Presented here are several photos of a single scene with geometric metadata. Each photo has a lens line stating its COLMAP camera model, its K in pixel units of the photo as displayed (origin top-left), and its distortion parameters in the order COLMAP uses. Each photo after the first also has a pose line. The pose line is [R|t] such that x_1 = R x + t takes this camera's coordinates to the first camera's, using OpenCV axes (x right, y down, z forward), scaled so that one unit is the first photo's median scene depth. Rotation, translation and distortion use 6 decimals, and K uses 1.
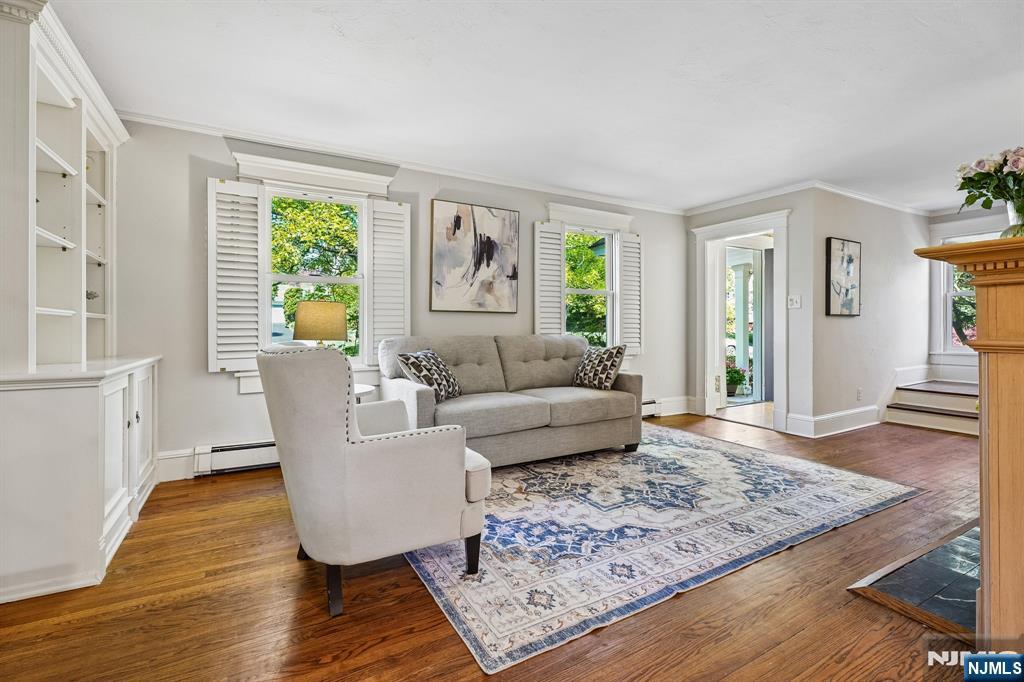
lens RADIAL K [[463.6, 0, 508.8], [0, 463.6, 333.5], [0, 0, 1]] dist [-0.006072, 0.002475]
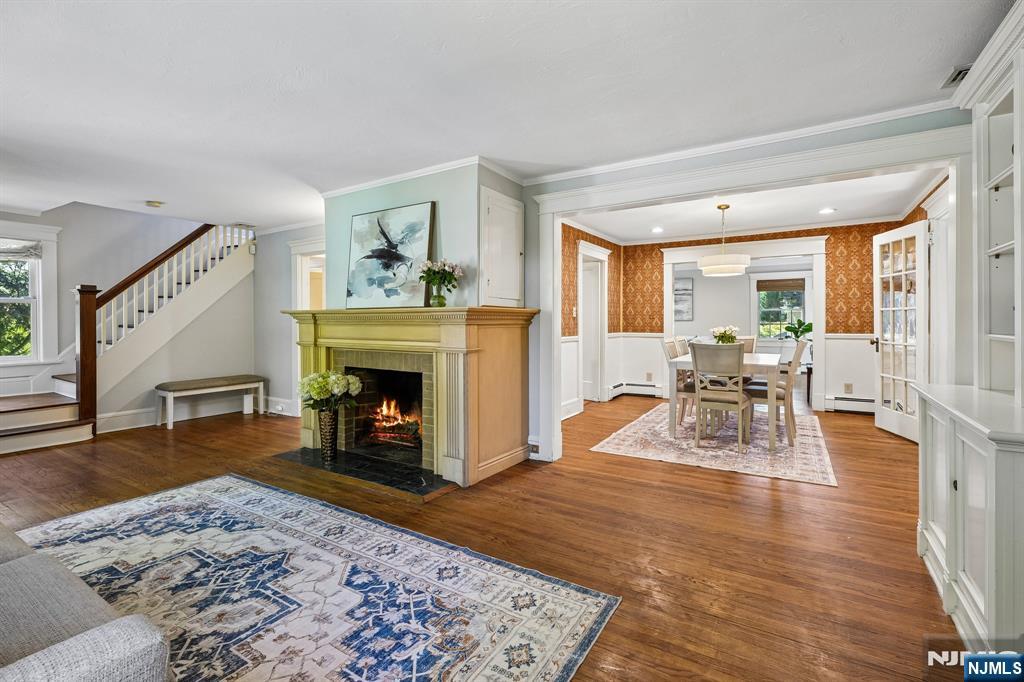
lens RADIAL K [[463.6, 0, 508.3], [0, 463.6, 325.1], [0, 0, 1]] dist [-0.006072, 0.002475]
pose [[-0.476514, -0.006093, 0.879146, -0.548482], [0.014957, 0.999775, 0.015036, -0.067537], [-0.879039, 0.020314, -0.476316, 0.953282]]
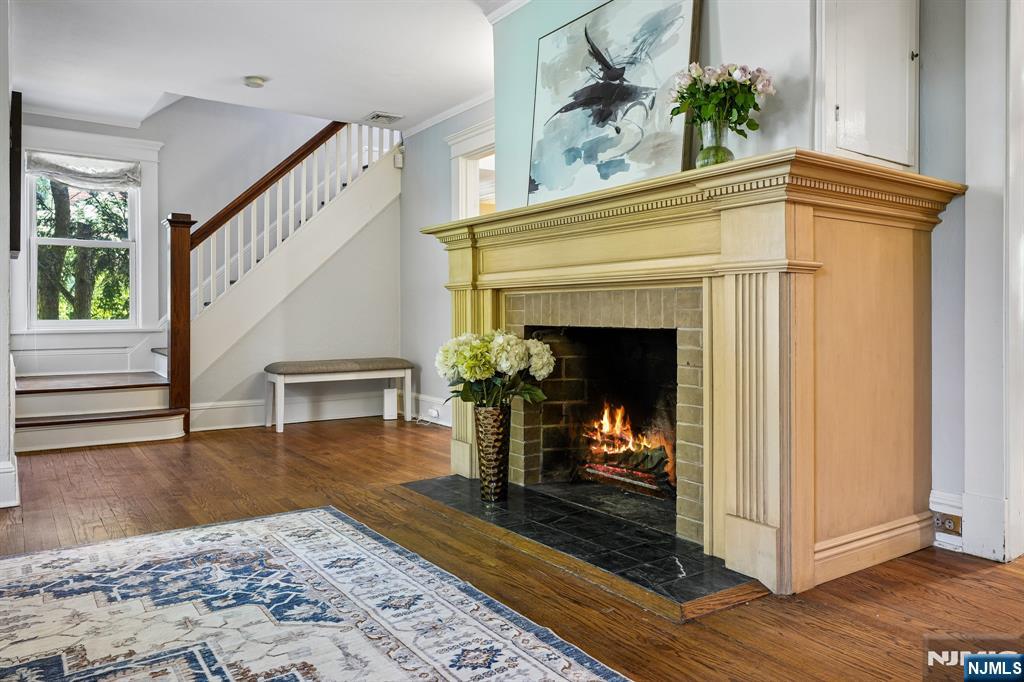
lens RADIAL K [[707.5, 0, 511.5], [0, 707.5, 317.5], [0, 0, 1]] dist [-0.012155, 0.013122]
pose [[-0.100978, -0.000564, 0.994888, -0.179083], [0.016344, 0.999864, 0.002226, 0.059550], [-0.994754, 0.016485, -0.100955, 0.852854]]
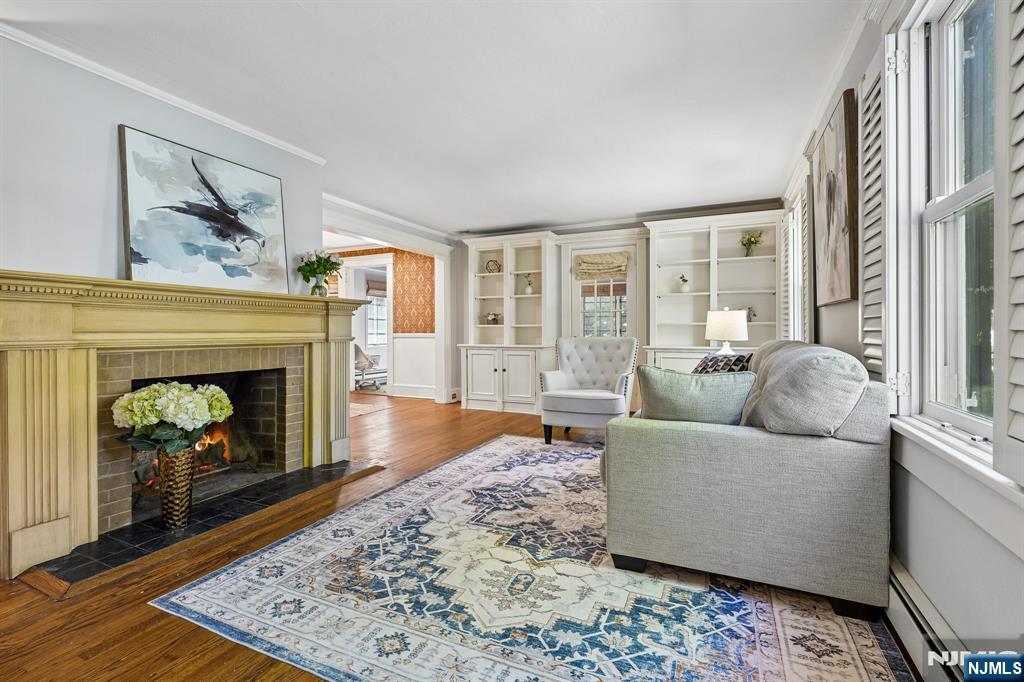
lens RADIAL K [[463.6, 0, 513.7], [0, 463.6, 326.5], [0, 0, 1]] dist [-0.006072, 0.002475]
pose [[-0.809985, 0.000167, -0.586451, 0.903088], [-0.000934, 0.999998, 0.001574, -0.024732], [0.586450, 0.001823, -0.809983, 1.816553]]
